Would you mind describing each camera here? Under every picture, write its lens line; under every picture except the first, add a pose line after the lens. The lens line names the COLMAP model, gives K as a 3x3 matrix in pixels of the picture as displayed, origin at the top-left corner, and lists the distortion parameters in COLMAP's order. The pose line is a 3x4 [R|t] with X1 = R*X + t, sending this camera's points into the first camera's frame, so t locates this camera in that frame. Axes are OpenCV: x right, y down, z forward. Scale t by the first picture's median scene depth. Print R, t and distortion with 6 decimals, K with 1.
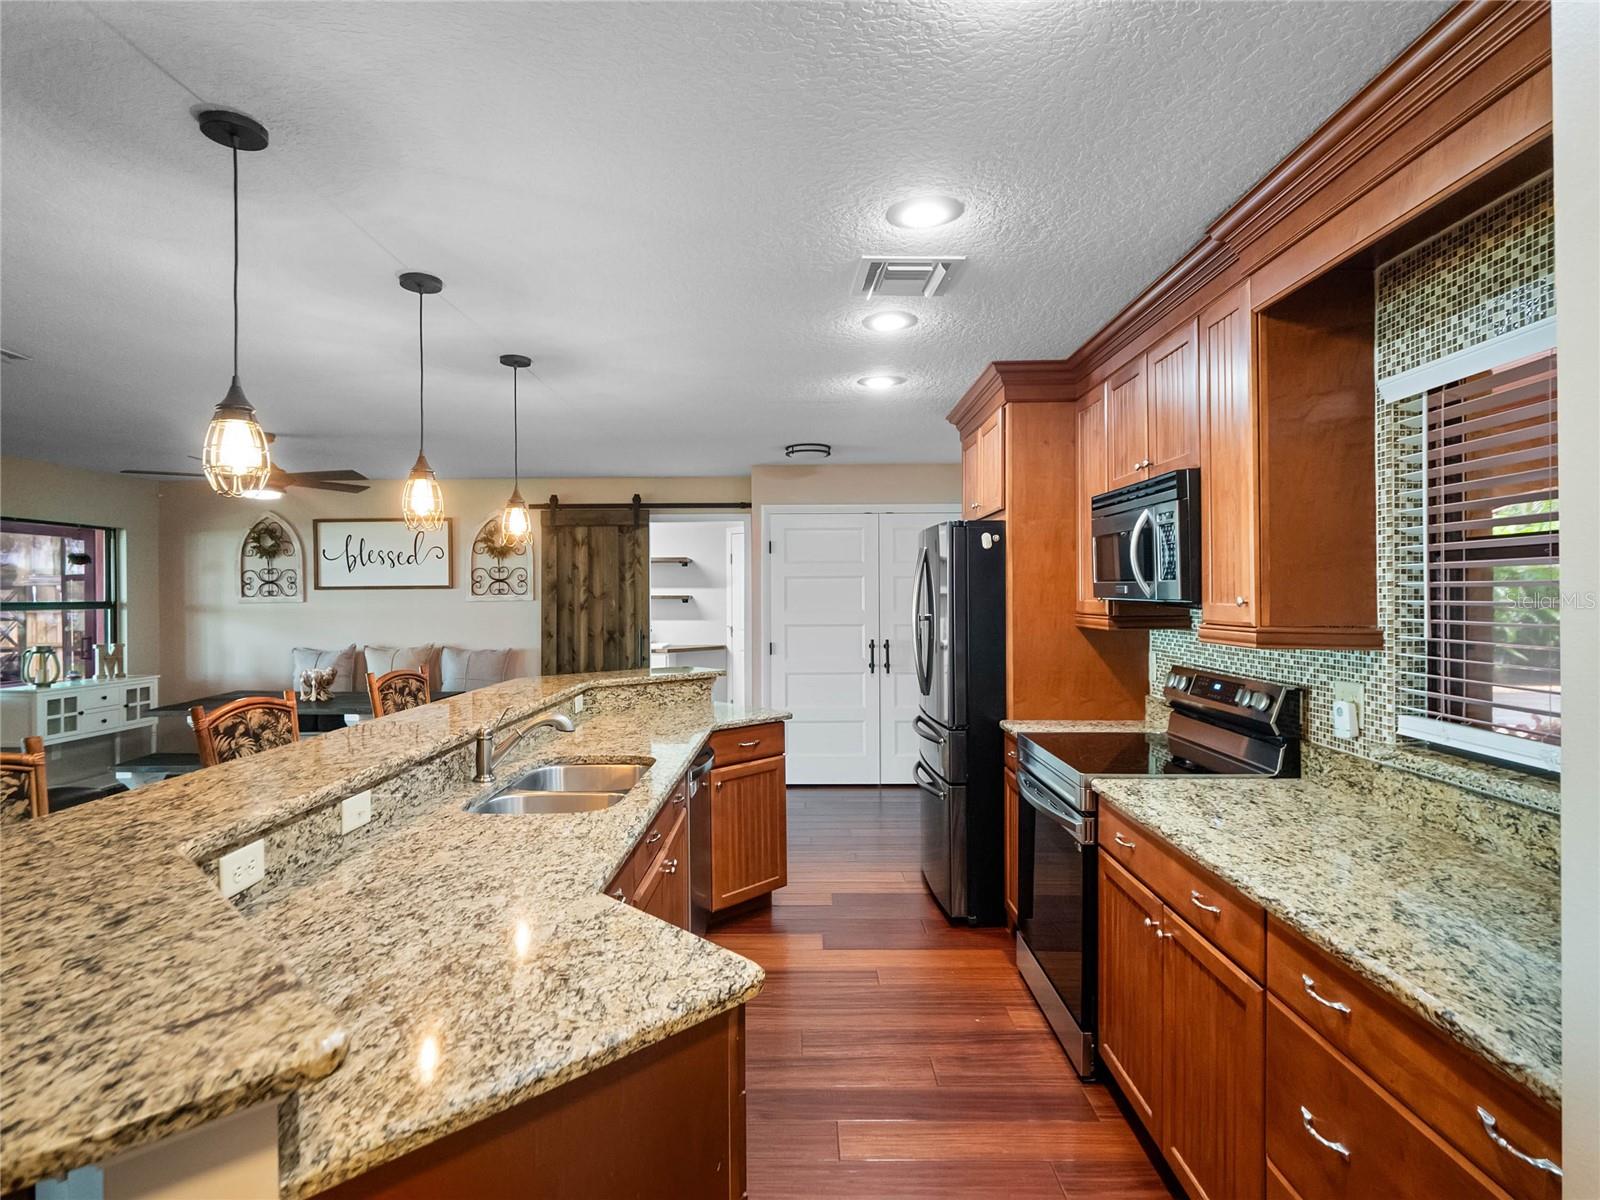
lens RADIAL K [[850.7, 0, 800.0], [0, 850.7, 600.0], [0, 0, 1]] dist [-0.004622, -0.001657]
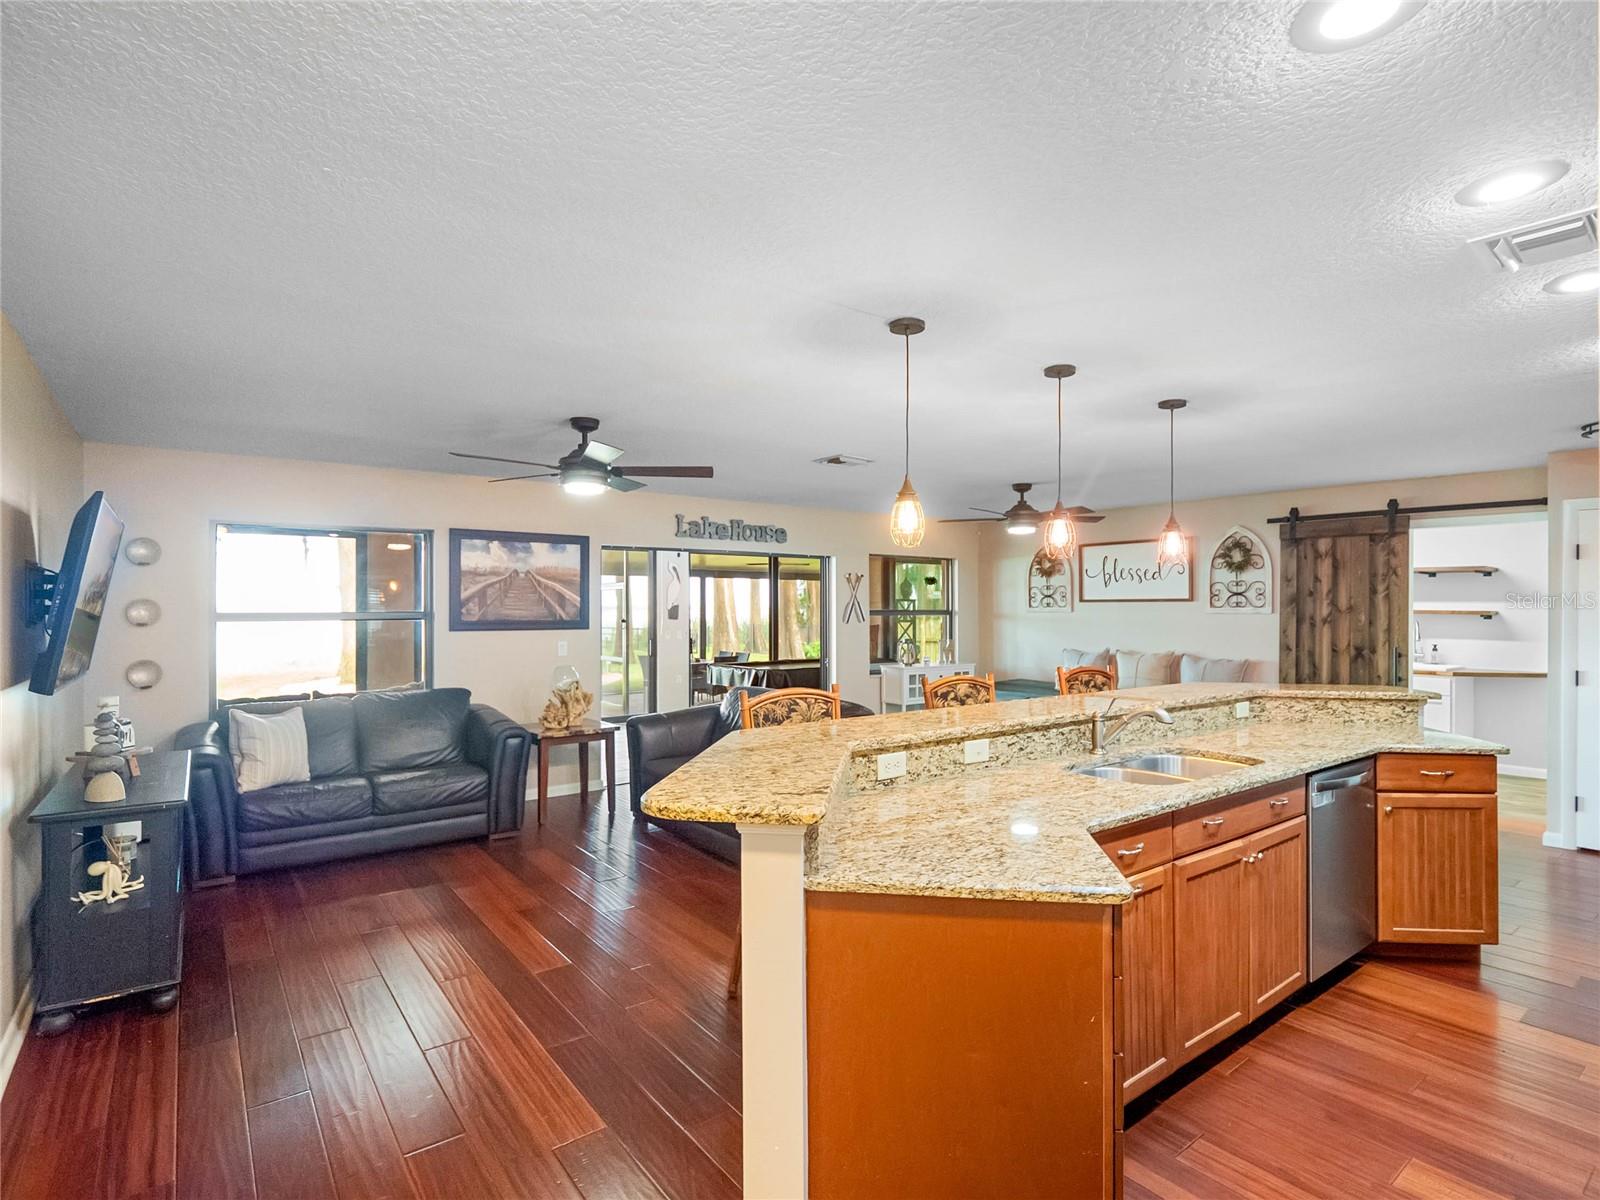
lens RADIAL K [[822.9, 0, 800.0], [0, 822.9, 600.0], [0, 0, 1]] dist [-0.055164, -0.000169]
pose [[0.606744, 0.001026, -0.794896, 0.124625], [-0.012940, 0.999879, -0.008587, 0.000101], [0.794792, 0.015496, 0.606685, -0.035455]]
